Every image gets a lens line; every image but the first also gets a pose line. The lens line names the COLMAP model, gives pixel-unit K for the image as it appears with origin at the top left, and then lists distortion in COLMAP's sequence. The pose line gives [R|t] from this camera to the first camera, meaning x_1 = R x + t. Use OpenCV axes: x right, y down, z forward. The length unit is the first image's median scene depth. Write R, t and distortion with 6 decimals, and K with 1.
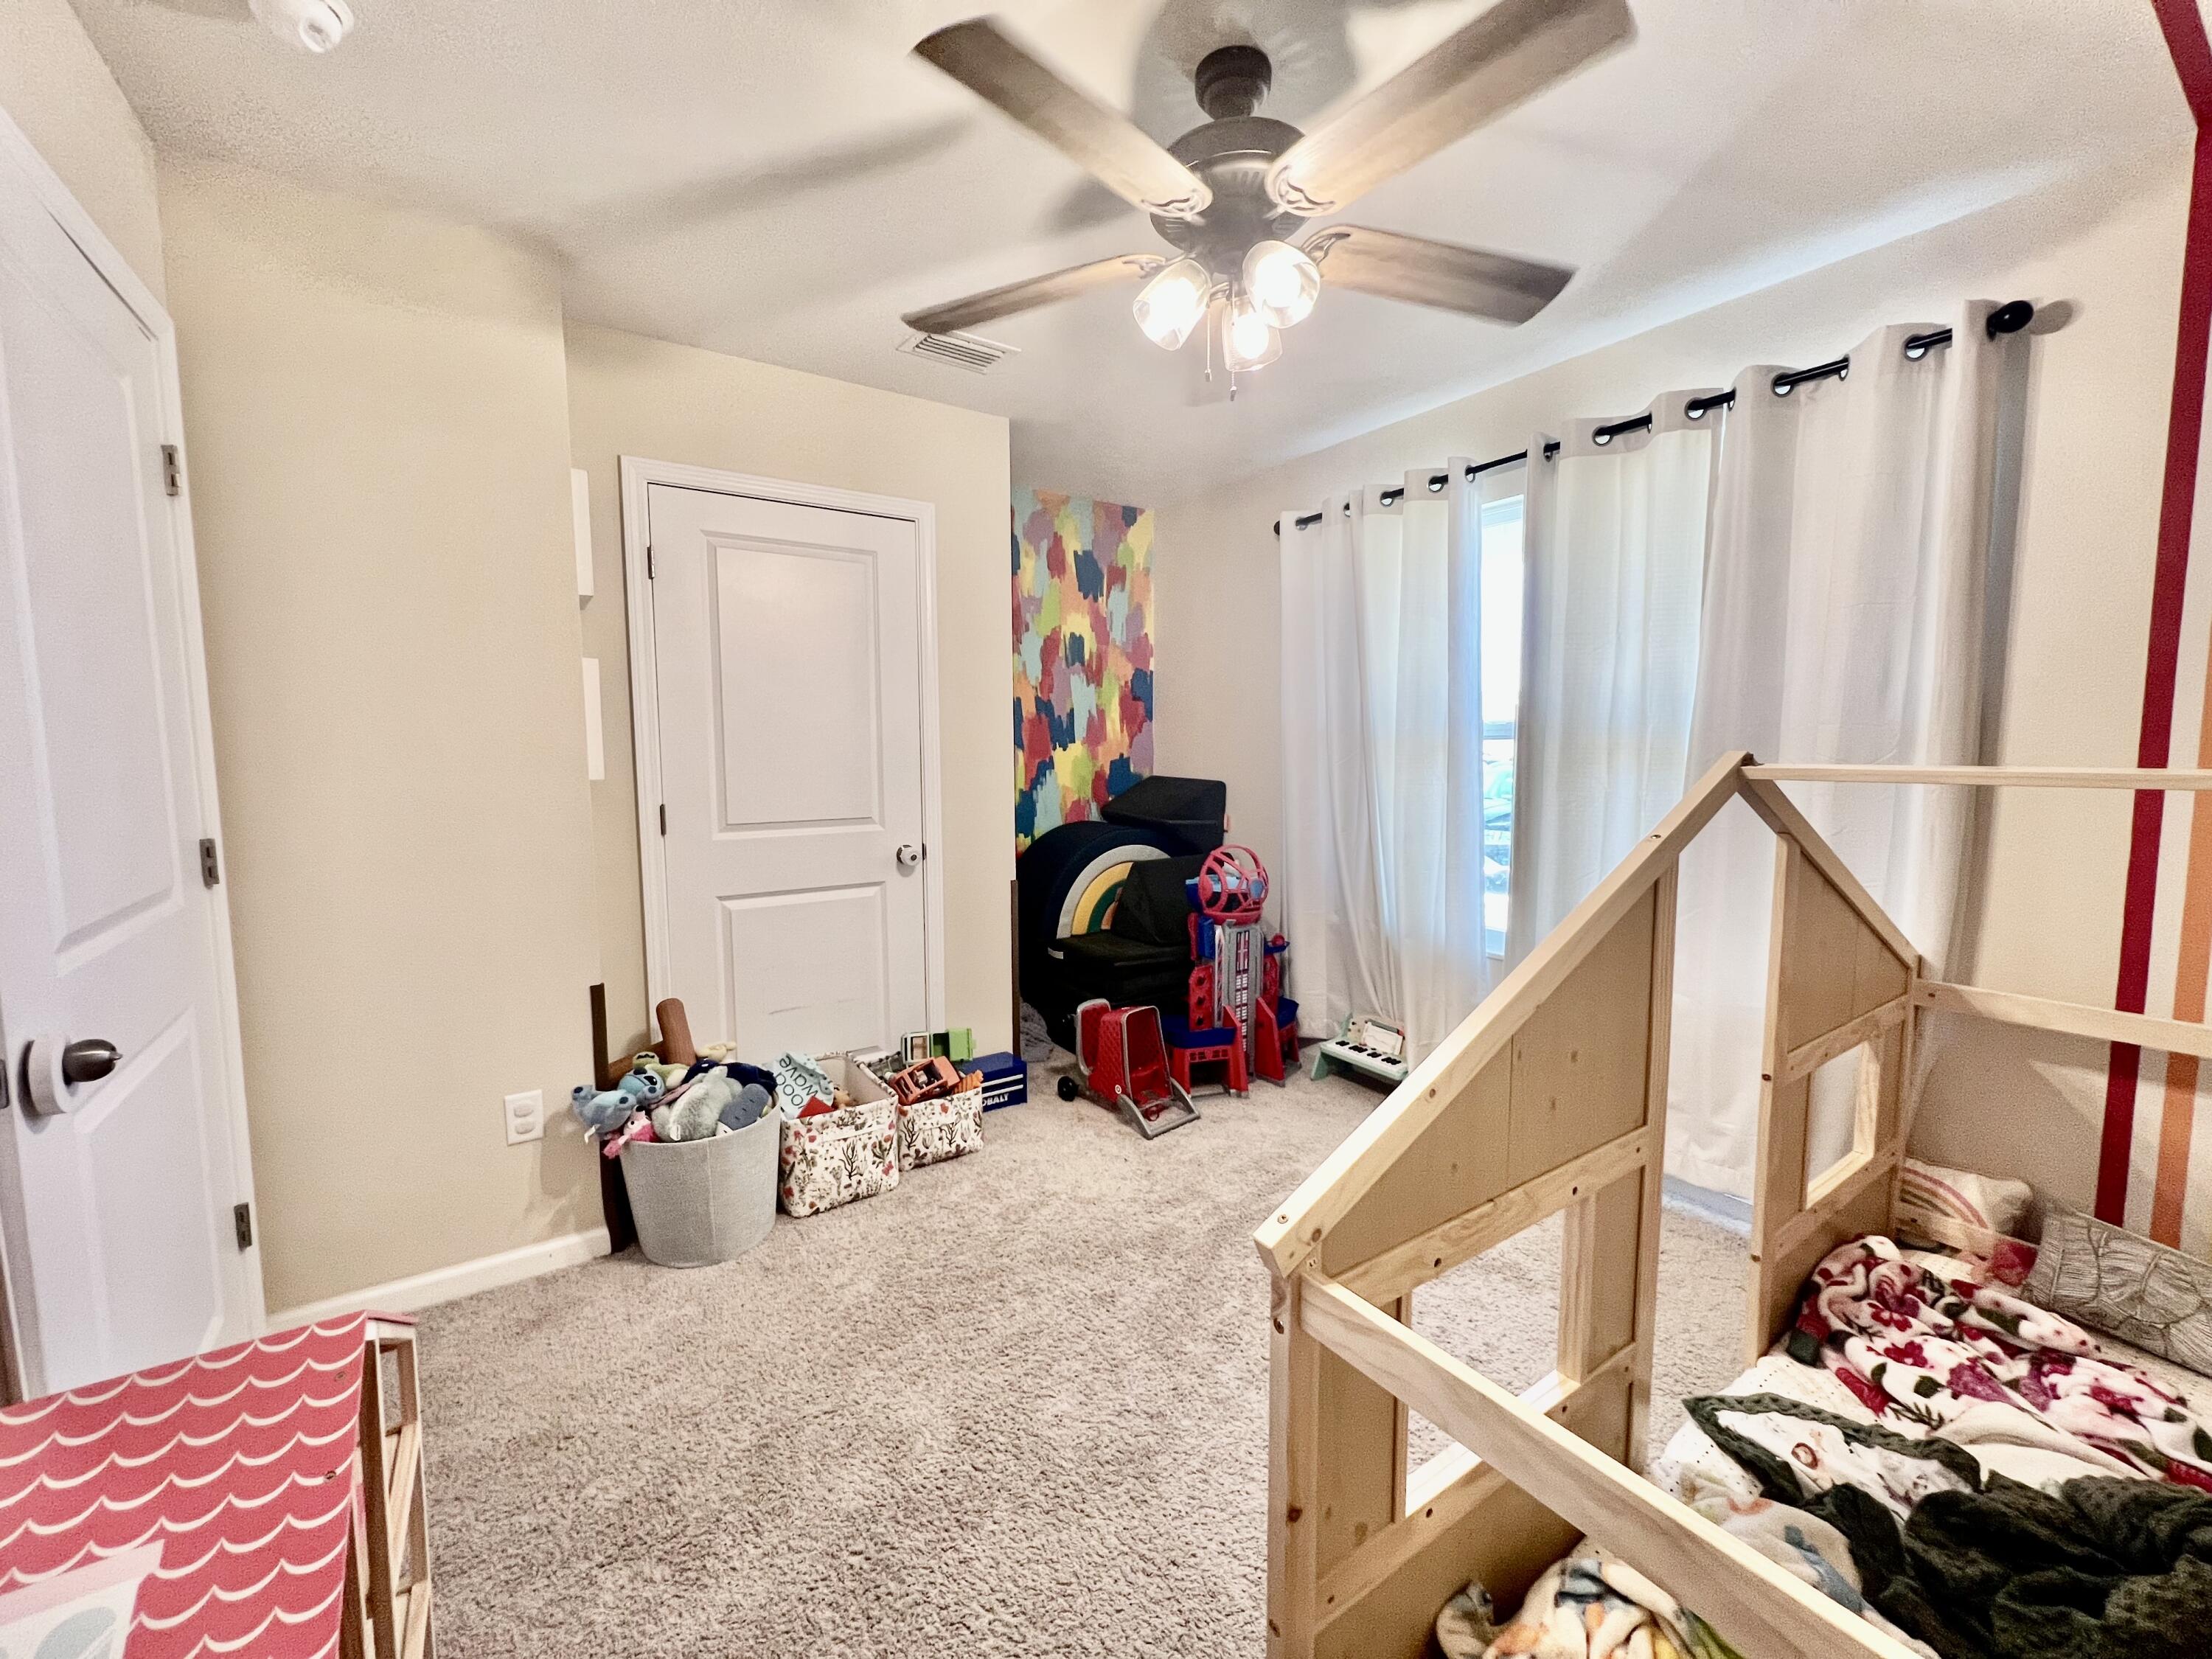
lens RADIAL K [[884.6, 0, 1095.3], [0, 884.6, 820.0], [0, 0, 1]] dist [-0.001739, 0.000519]
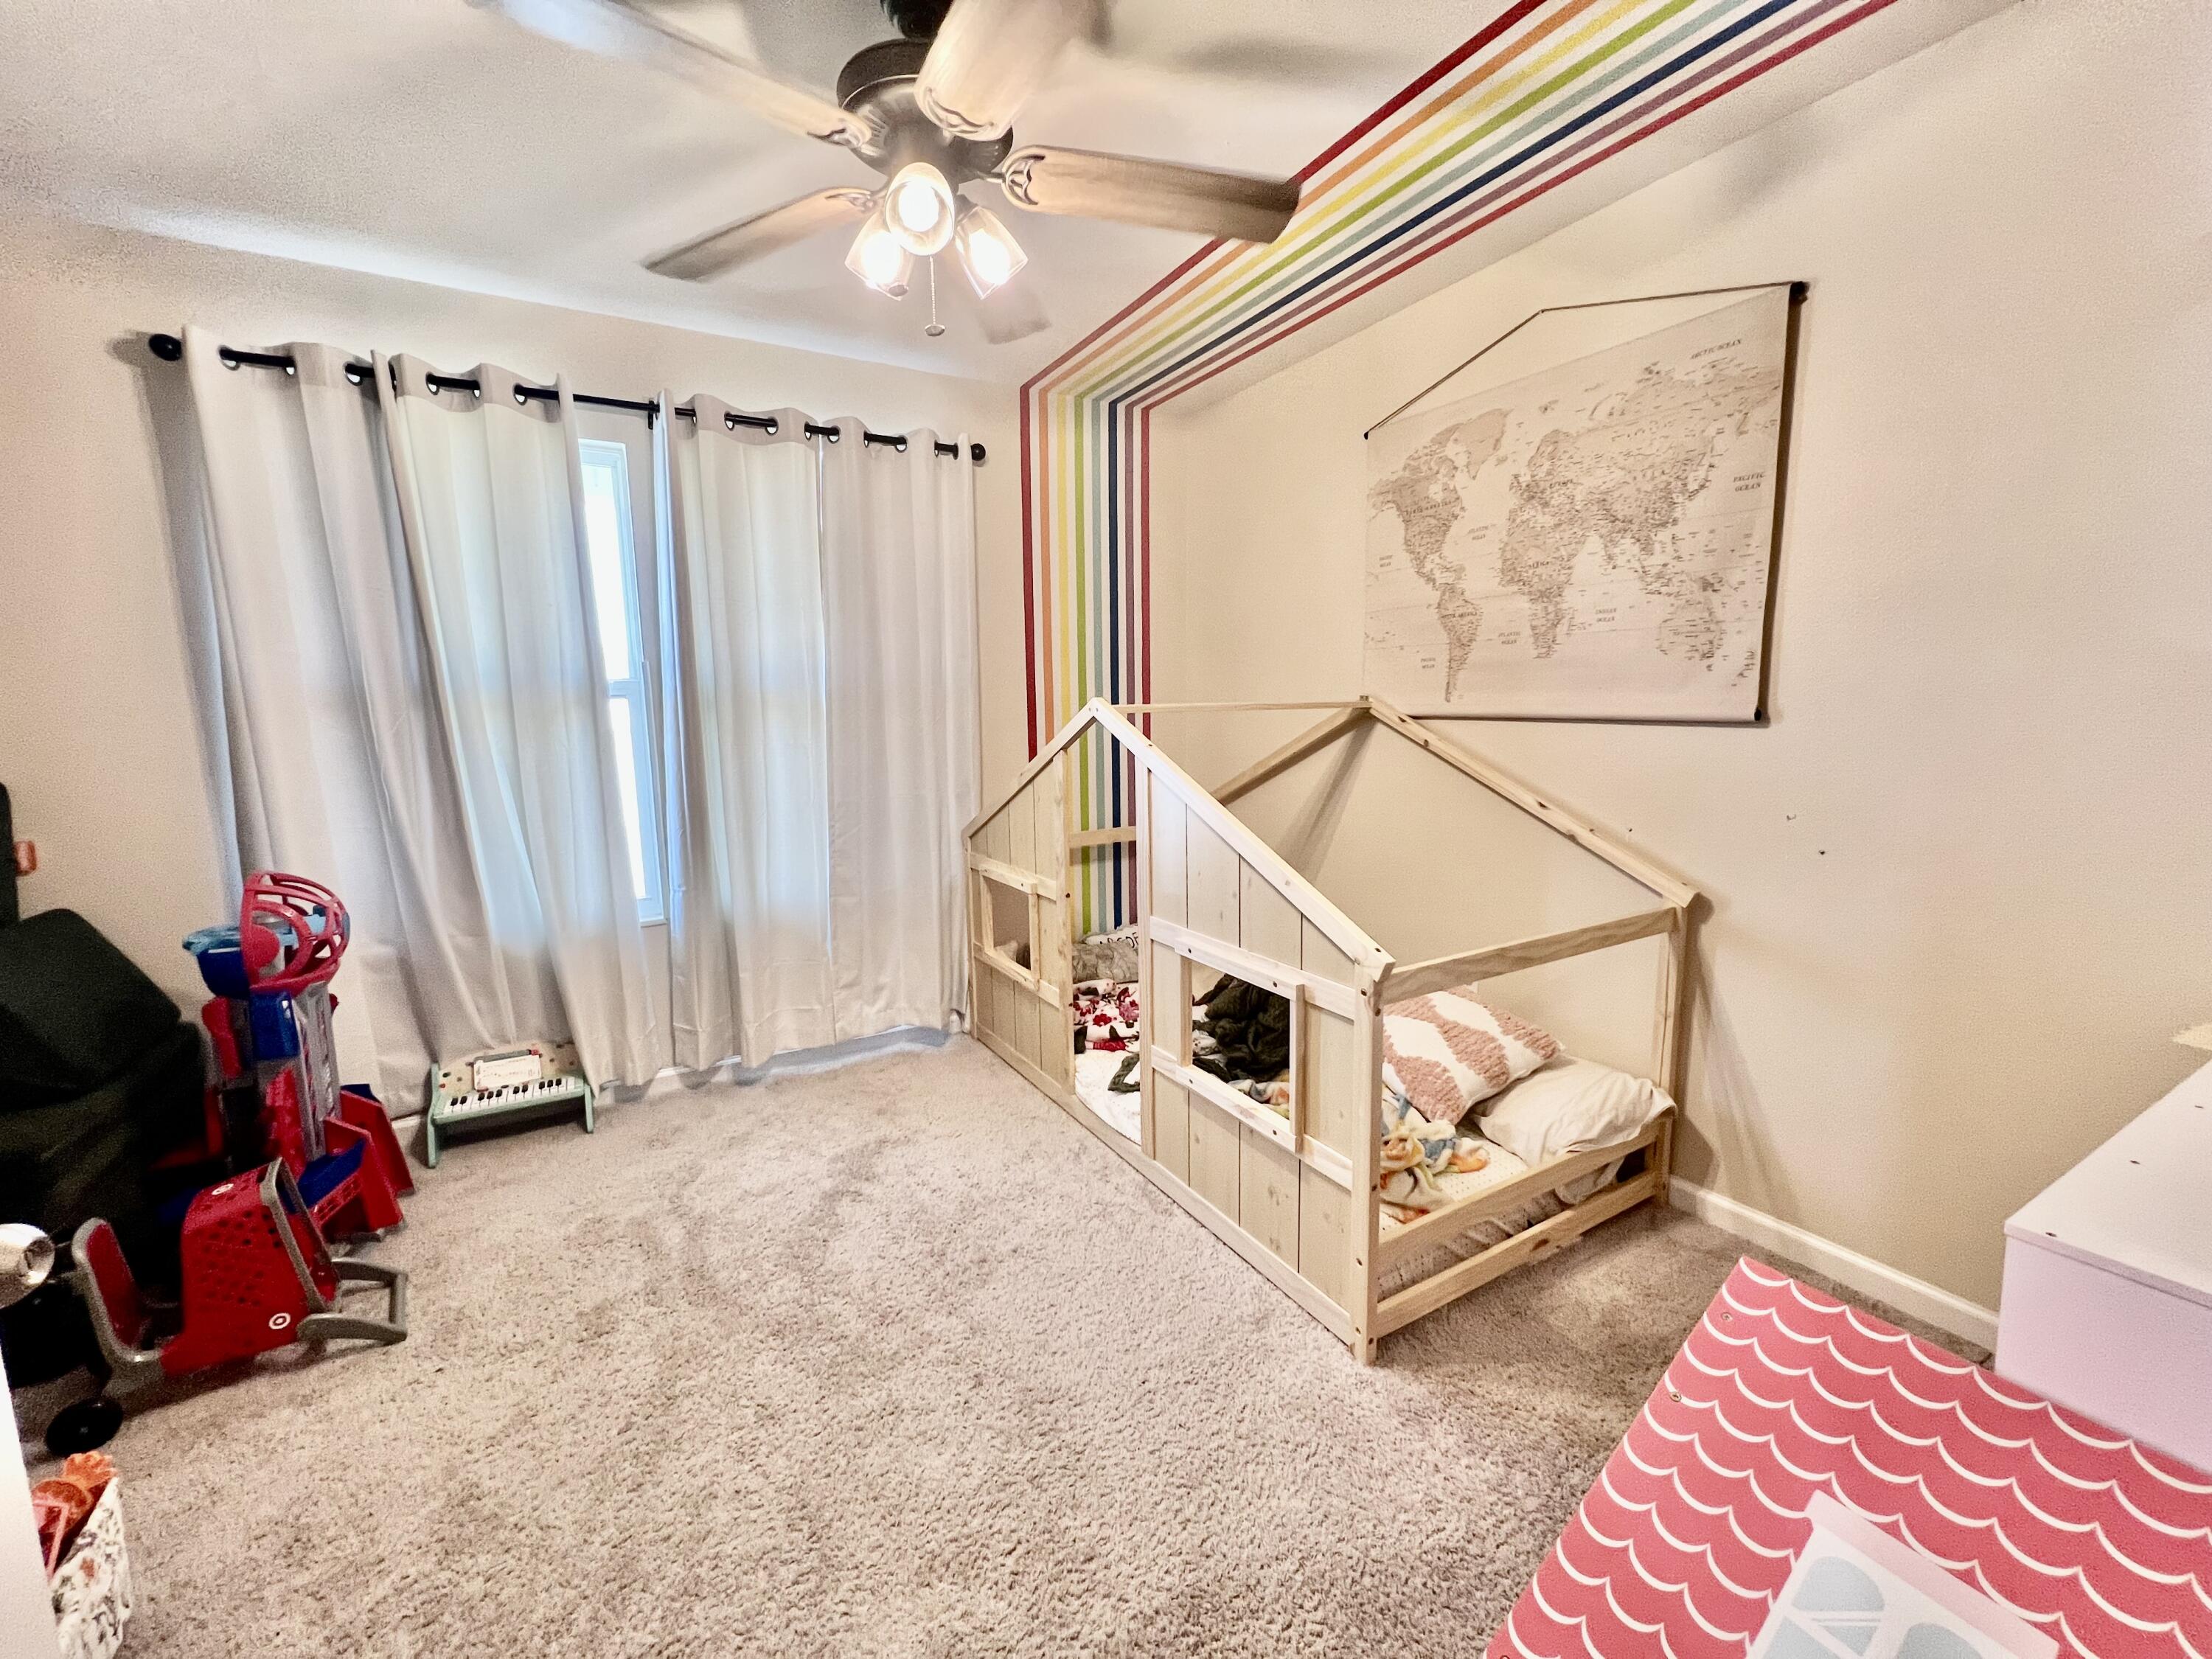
lens RADIAL K [[884.6, 0, 1100.6], [0, 884.6, 834.3], [0, 0, 1]] dist [-0.001739, 0.000519]
pose [[0.059805, -0.138099, 0.988611, -0.550185], [0.095536, 0.986629, 0.132043, -0.028702], [-0.993628, 0.086551, 0.072199, 0.503172]]
